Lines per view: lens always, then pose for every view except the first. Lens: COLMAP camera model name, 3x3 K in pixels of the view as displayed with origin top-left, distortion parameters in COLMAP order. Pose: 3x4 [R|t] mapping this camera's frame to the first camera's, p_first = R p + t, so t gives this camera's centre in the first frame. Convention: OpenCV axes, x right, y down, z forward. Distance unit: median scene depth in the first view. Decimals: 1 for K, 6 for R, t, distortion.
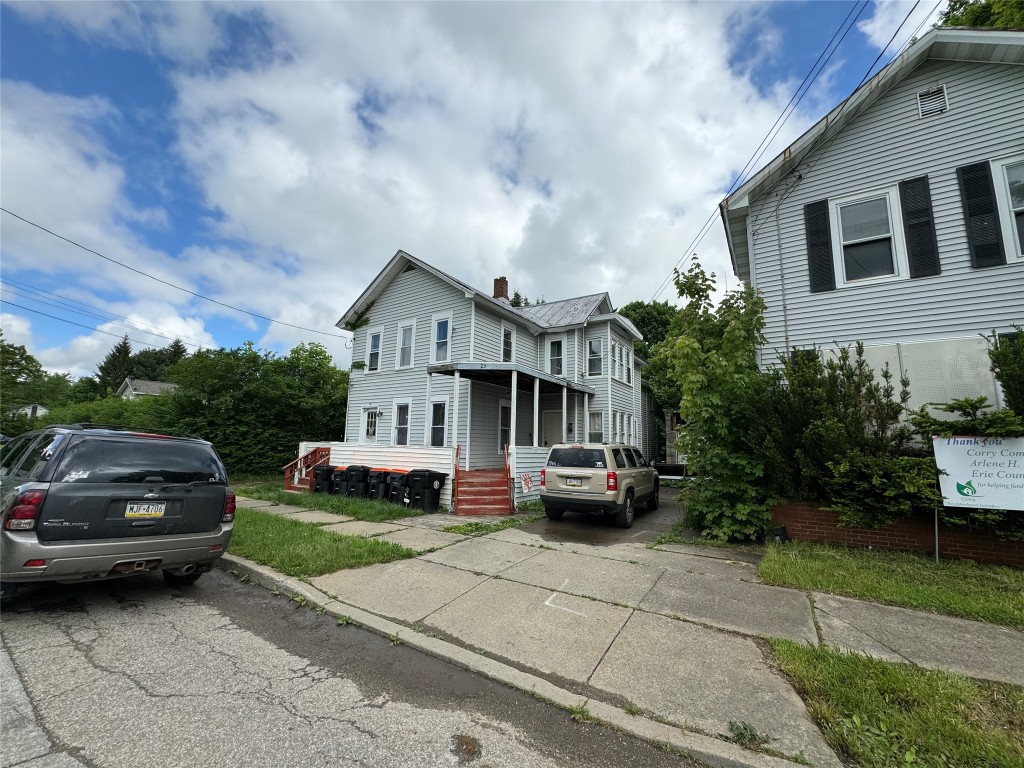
lens RADIAL K [[405.8, 0, 512.0], [0, 405.8, 384.0], [0, 0, 1]] dist [-0.000079, 0.000070]
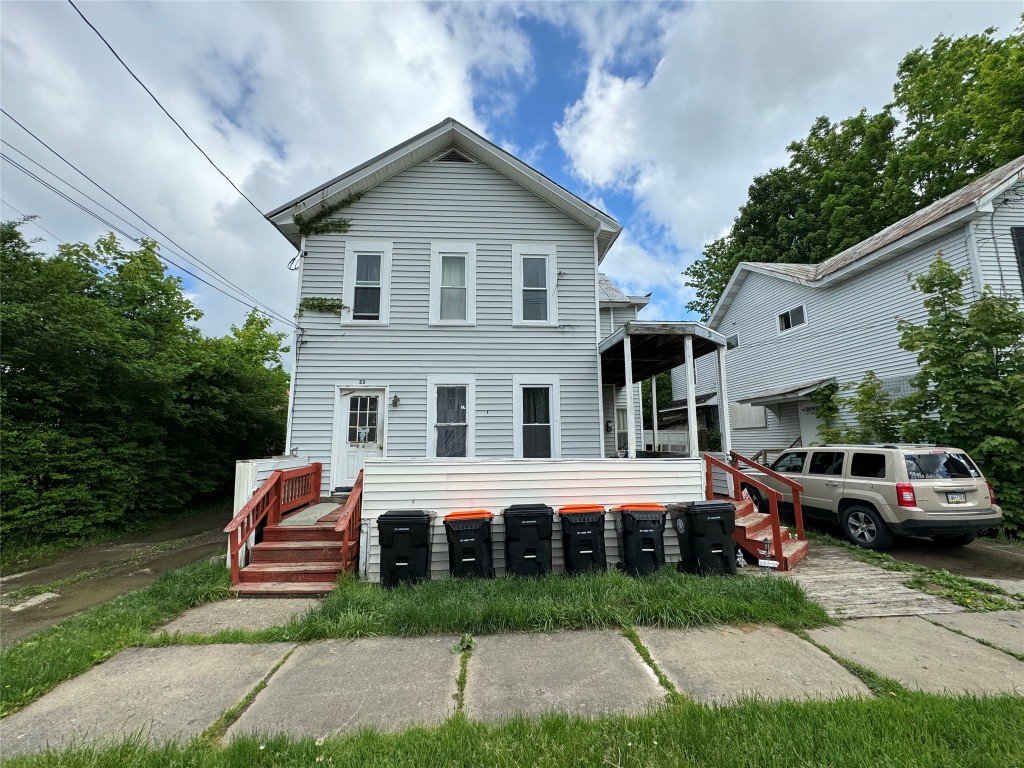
lens RADIAL K [[405.8, 0, 512.0], [0, 405.8, 384.0], [0, 0, 1]] dist [-0.000079, 0.000070]
pose [[0.800521, 0.061263, 0.596165, -0.527925], [-0.064758, 0.997779, -0.015577, 0.049722], [-0.595795, -0.026137, 0.802711, 0.475680]]
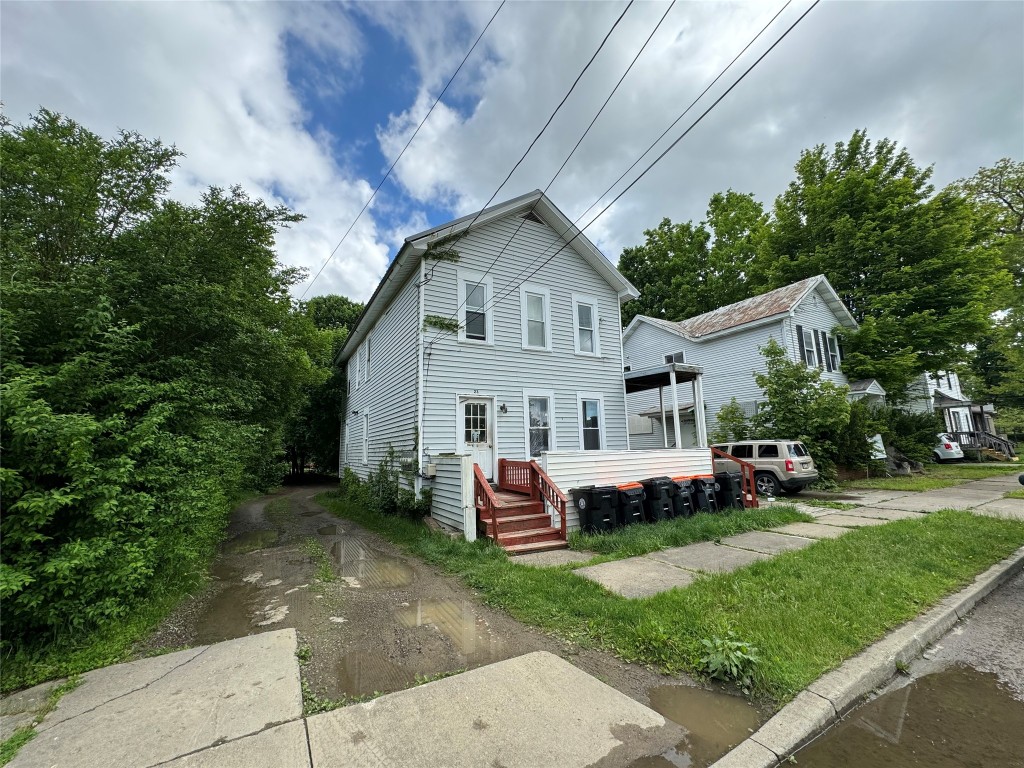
lens RADIAL K [[405.8, 0, 512.0], [0, 405.8, 384.0], [0, 0, 1]] dist [-0.000079, 0.000070]
pose [[0.456537, 0.112036, 0.882622, -0.917095], [-0.095117, 0.992500, -0.076784, 0.084094], [-0.884606, -0.048897, 0.463769, 0.683198]]
